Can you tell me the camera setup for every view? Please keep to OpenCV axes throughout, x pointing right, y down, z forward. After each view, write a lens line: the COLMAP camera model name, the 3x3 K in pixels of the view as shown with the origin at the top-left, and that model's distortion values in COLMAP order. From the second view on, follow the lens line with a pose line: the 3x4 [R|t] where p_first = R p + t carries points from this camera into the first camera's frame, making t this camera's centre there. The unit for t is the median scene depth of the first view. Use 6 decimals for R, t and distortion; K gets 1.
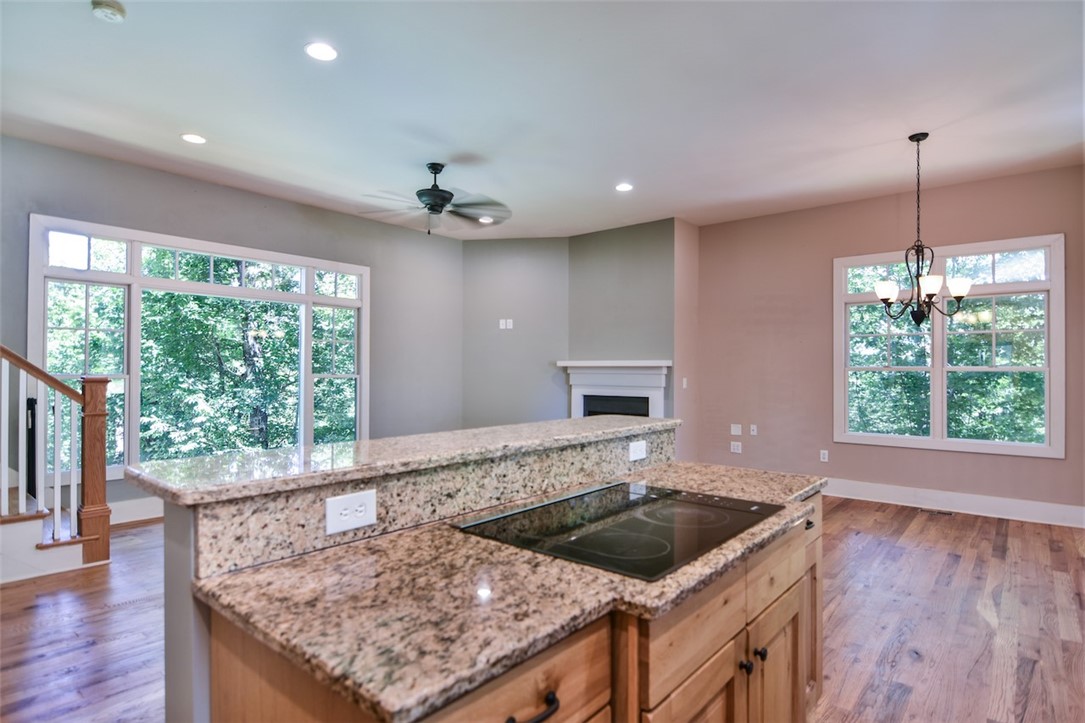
lens RADIAL K [[579.0, 0, 542.5], [0, 579.0, 361.5], [0, 0, 1]] dist [-0.006682, -0.001324]
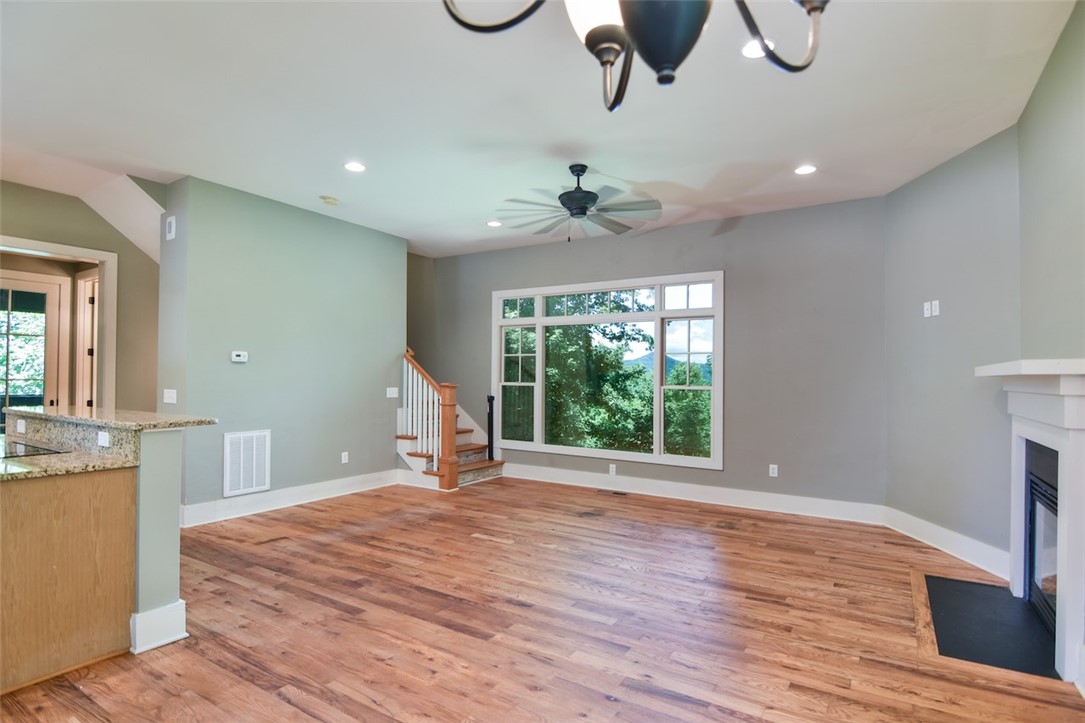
lens RADIAL K [[534.8, 0, 542.5], [0, 534.8, 361.5], [0, 0, 1]] dist [-0.002993, -0.000272]
pose [[0.138536, -0.040318, -0.989536, 0.696265], [0.007543, 0.999185, -0.039655, 0.021619], [0.990329, -0.001971, 0.138727, 0.833533]]
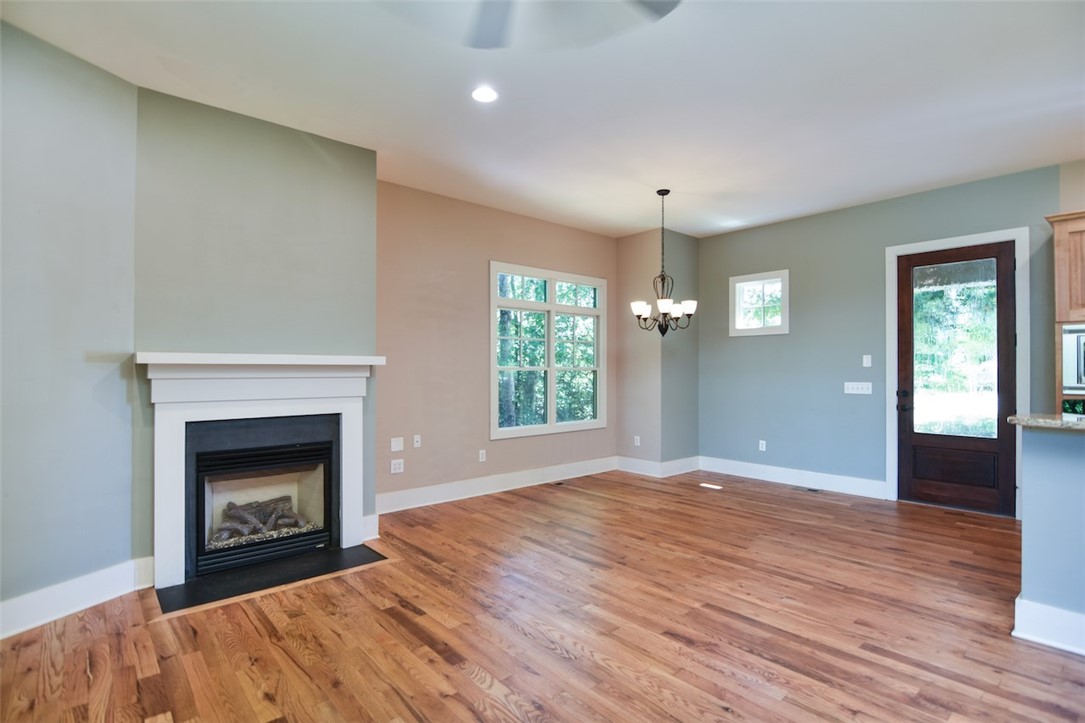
lens RADIAL K [[528.6, 0, 547.3], [0, 528.6, 365.7], [0, 0, 1]] dist [-0.004873, -0.010537]
pose [[0.146152, -0.002543, 0.989259, -0.507015], [-0.013219, 0.999902, 0.004523, 0.002164], [-0.989174, -0.013738, 0.146104, 0.952115]]
